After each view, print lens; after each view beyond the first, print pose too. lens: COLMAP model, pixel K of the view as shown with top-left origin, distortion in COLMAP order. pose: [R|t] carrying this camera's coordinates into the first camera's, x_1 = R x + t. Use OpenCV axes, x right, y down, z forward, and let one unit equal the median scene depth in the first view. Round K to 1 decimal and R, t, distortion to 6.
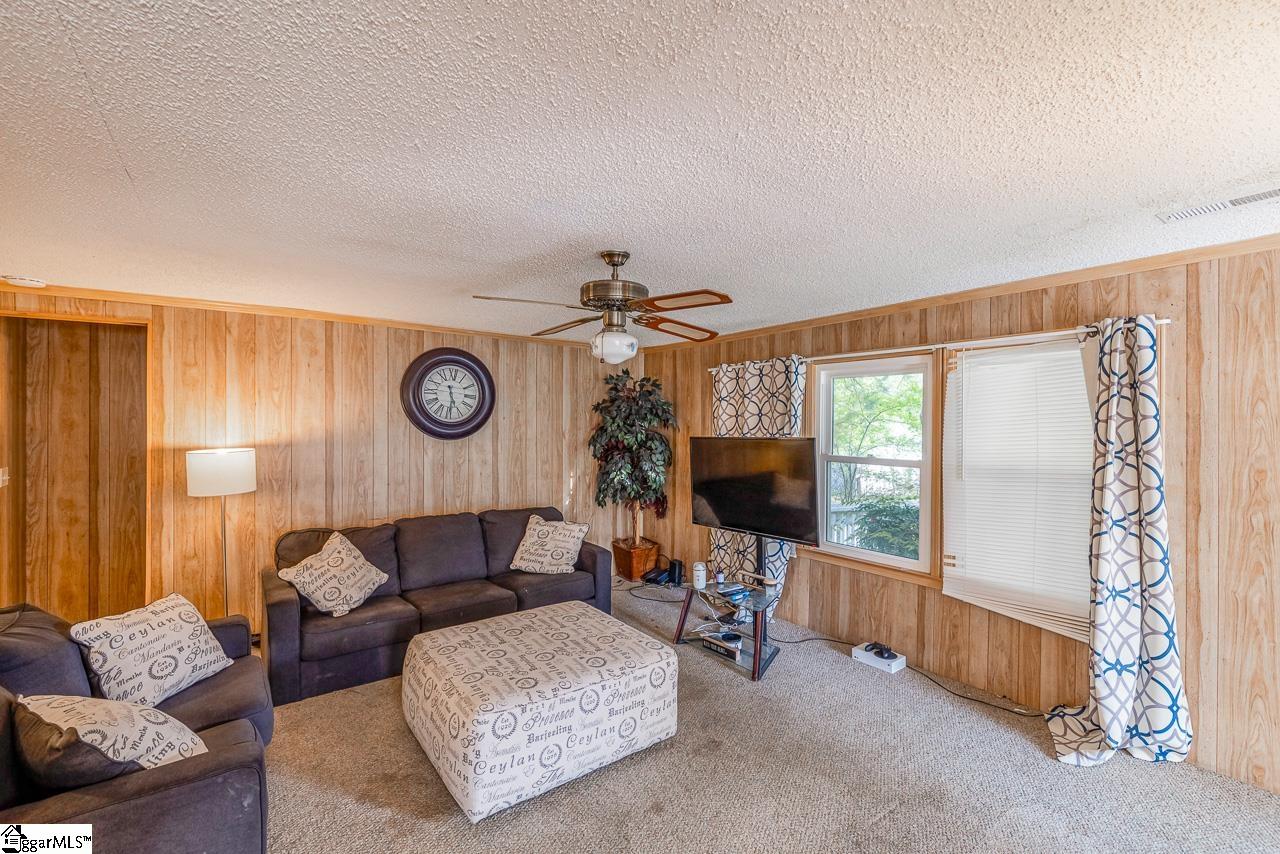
lens RADIAL K [[547.6, 0, 658.8], [0, 547.6, 420.0], [0, 0, 1]] dist [-0.001353, -0.000343]
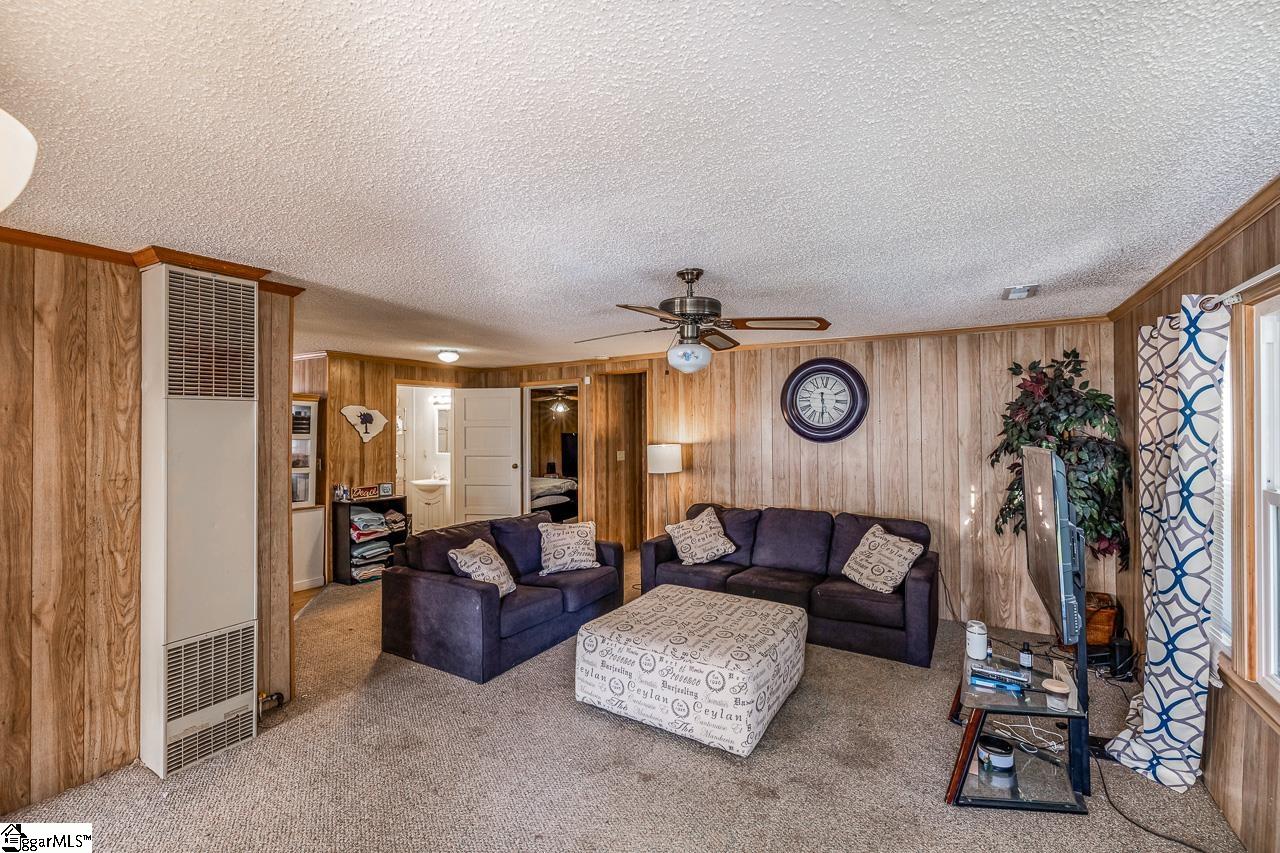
lens RADIAL K [[547.6, 0, 658.8], [0, 547.6, 419.5], [0, 0, 1]] dist [-0.001353, -0.000343]
pose [[0.359292, -0.017101, -0.933069, 0.545192], [0.010073, 0.999845, -0.014446, 0.002758], [0.933171, -0.004209, 0.359408, 0.328866]]
